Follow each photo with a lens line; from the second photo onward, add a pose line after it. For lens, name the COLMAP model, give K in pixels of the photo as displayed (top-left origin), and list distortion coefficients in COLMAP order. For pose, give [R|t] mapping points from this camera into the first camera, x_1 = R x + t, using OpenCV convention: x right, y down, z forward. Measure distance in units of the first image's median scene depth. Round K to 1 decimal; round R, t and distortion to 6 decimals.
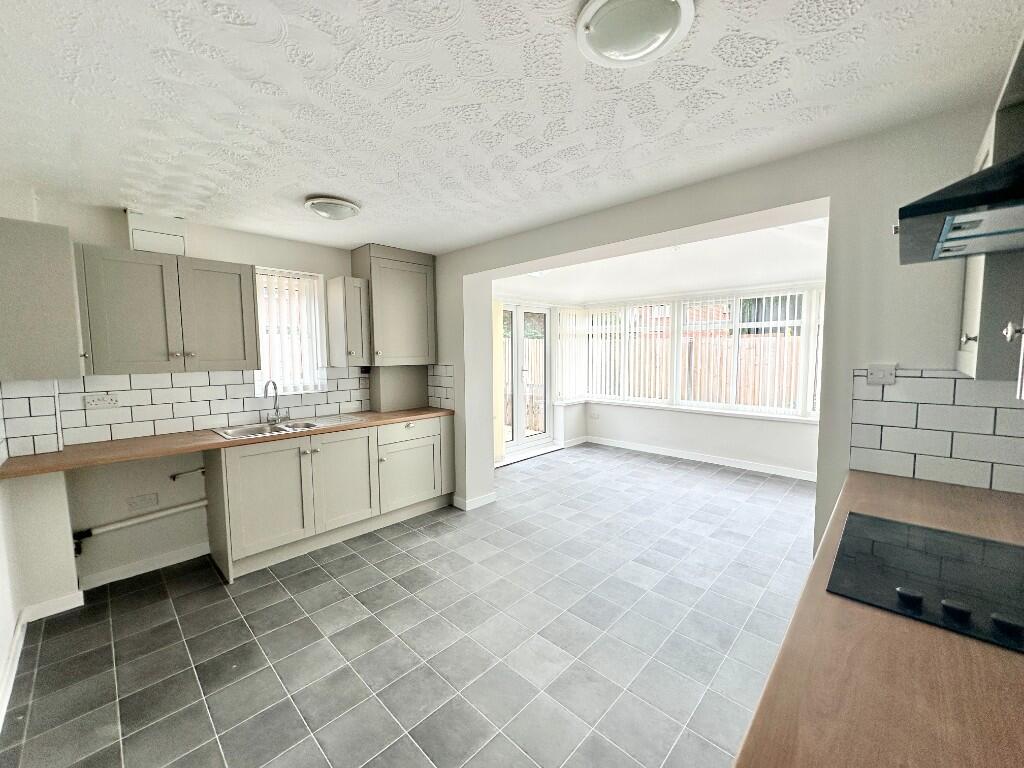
lens RADIAL K [[409.7, 0, 509.7], [0, 409.7, 383.9], [0, 0, 1]] dist [-0.001431, 0.000442]
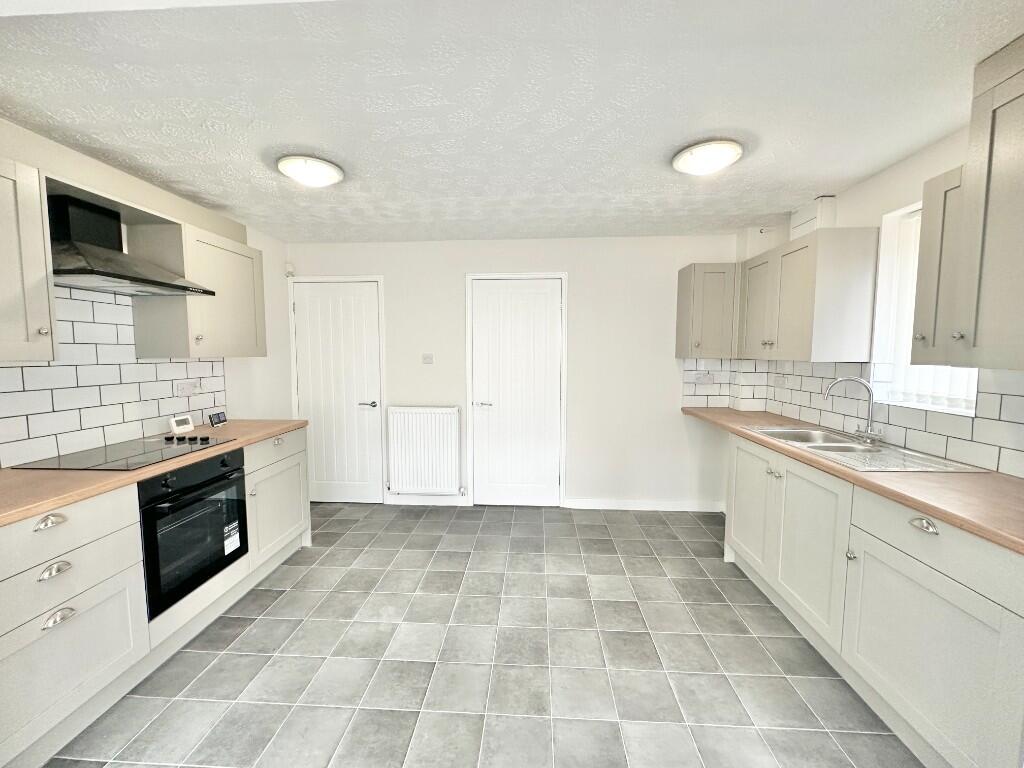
lens RADIAL K [[409.7, 0, 510.5], [0, 409.7, 378.3], [0, 0, 1]] dist [-0.001431, 0.000442]
pose [[-0.762072, 0.046914, -0.645791, 0.370386], [-0.045849, 0.990958, 0.126094, -0.079345], [0.645867, 0.125702, -0.753030, 1.300378]]
